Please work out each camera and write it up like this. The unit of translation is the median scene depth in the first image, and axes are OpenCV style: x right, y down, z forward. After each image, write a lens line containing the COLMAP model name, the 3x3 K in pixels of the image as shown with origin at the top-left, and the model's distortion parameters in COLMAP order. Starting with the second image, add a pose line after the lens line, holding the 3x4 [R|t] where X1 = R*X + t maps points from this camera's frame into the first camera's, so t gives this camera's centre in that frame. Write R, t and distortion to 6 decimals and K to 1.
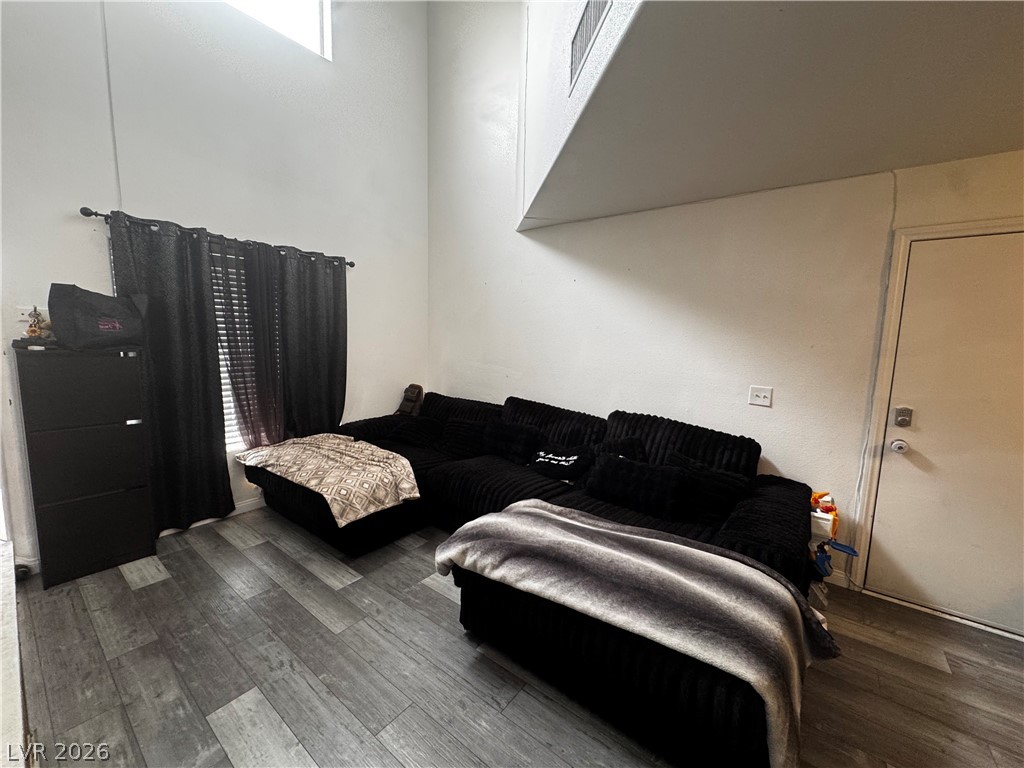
lens RADIAL K [[409.7, 0, 512.0], [0, 409.7, 384.0], [0, 0, 1]] dist [-0.010208, -0.000288]
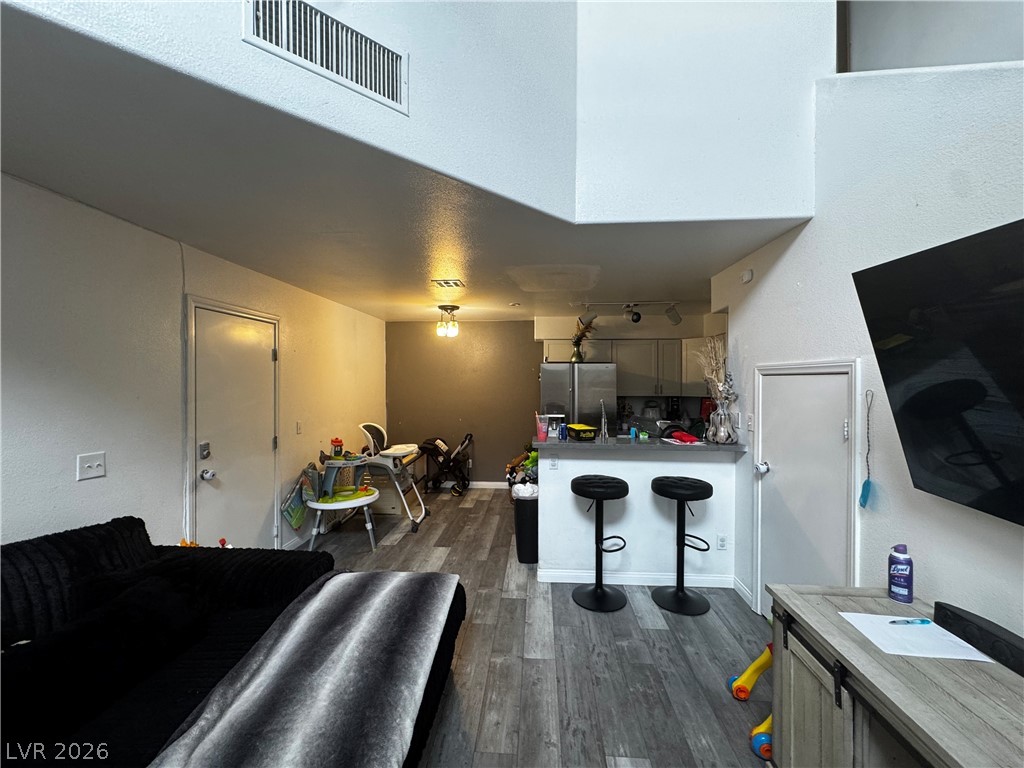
lens RADIAL K [[409.7, 0, 512.0], [0, 409.7, 384.0], [0, 0, 1]] dist [-0.010208, -0.000288]
pose [[-0.549185, -0.030465, 0.835145, -0.542526], [0.086831, 0.991846, 0.093281, -0.149251], [-0.831178, 0.123745, -0.542062, 0.870349]]
